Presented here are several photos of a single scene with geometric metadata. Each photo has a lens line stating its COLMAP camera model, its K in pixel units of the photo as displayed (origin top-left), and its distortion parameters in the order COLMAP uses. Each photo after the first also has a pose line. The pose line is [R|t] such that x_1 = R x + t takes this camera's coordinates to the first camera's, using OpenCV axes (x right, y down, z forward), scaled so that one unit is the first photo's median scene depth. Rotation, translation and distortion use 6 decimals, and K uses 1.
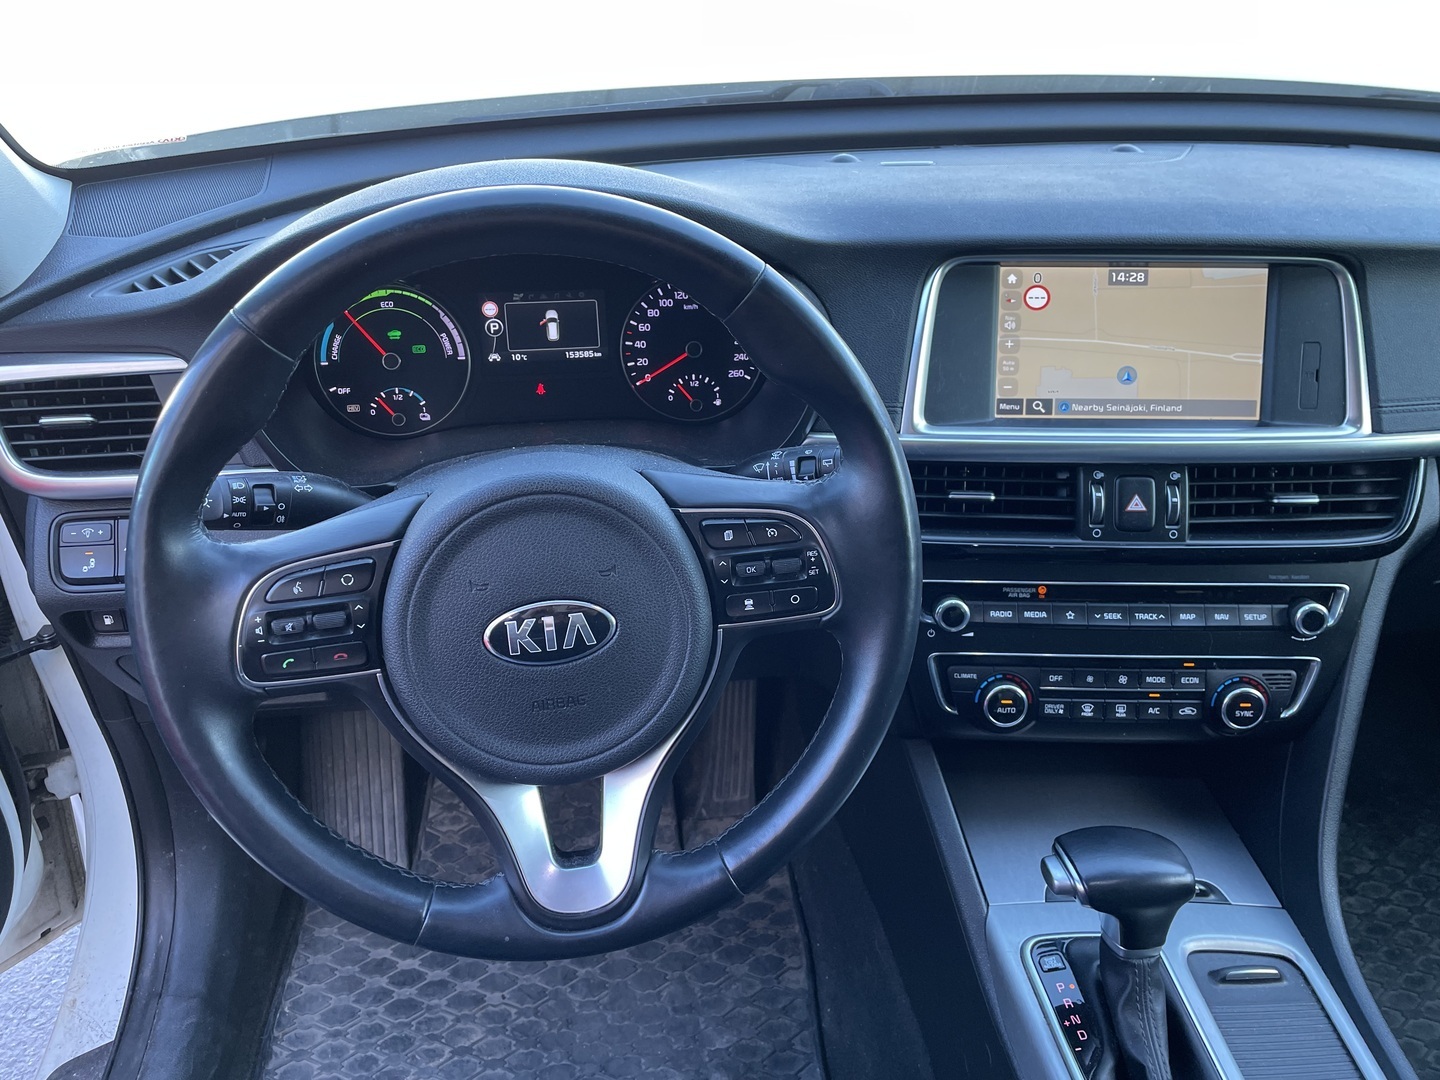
lens RADIAL K [[1085.0, 0, 719.8], [0, 1085.0, 526.3], [0, 0, 1]] dist [0.070613, -0.097307]
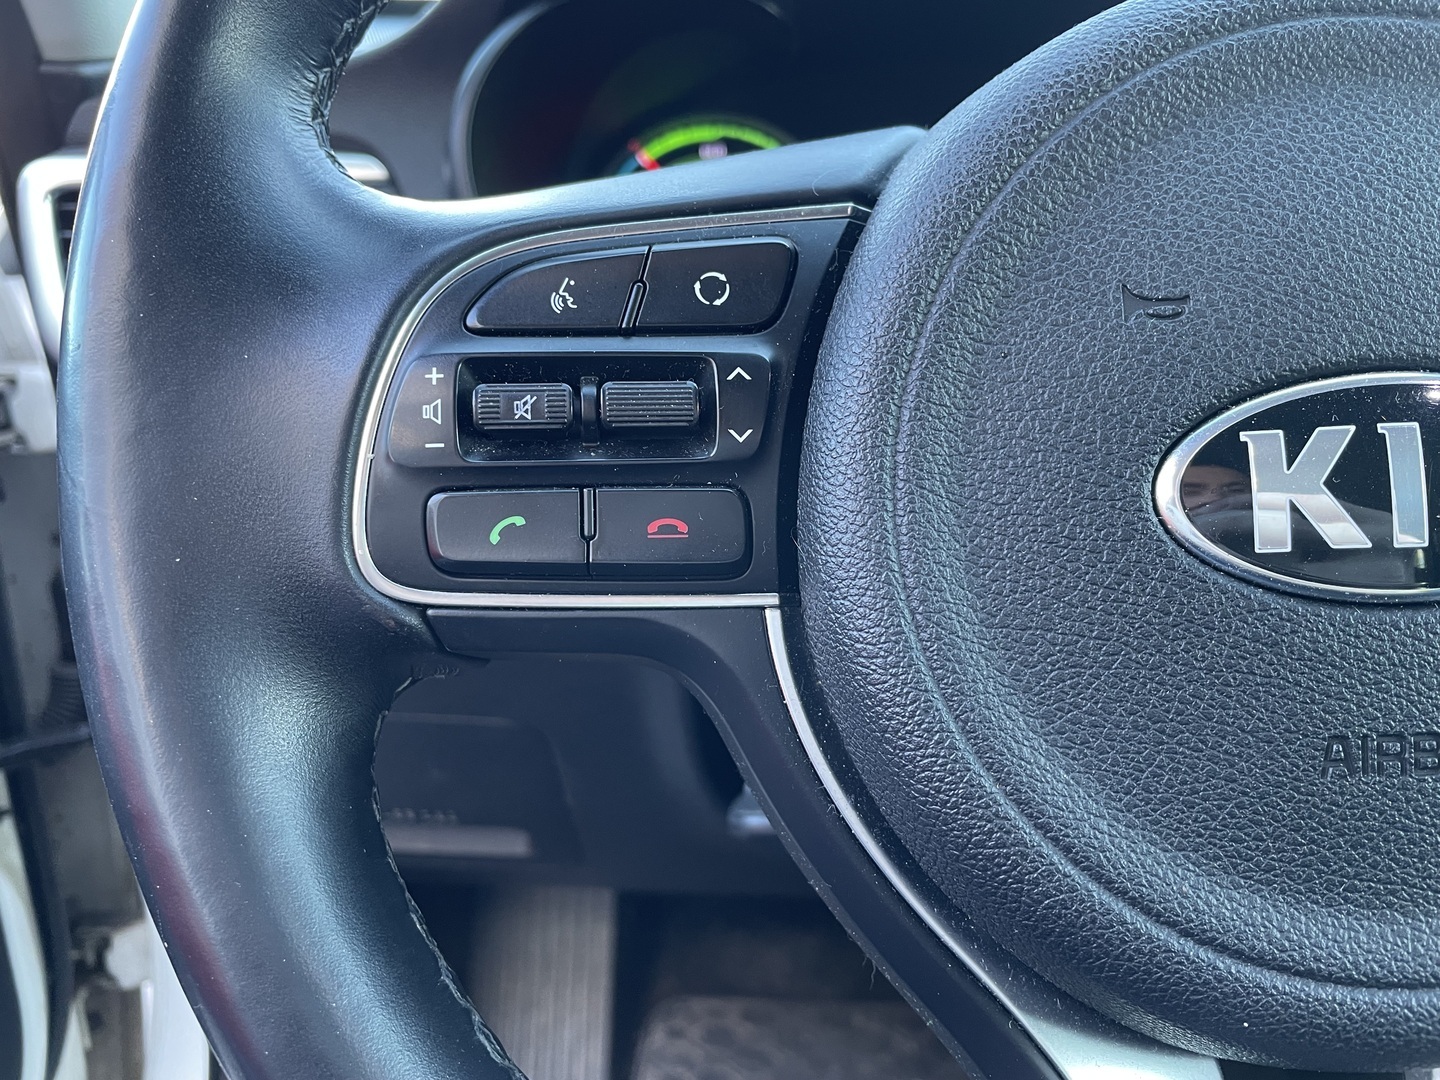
lens RADIAL K [[1085.0, 0, 726.9], [0, 1085.0, 533.4], [0, 0, 1]] dist [0.070613, -0.097307]
pose [[0.983017, 0.041317, -0.178805, -0.277212], [-0.079942, 0.973434, -0.214558, 0.185676], [0.165190, 0.225208, 0.960205, 0.713300]]
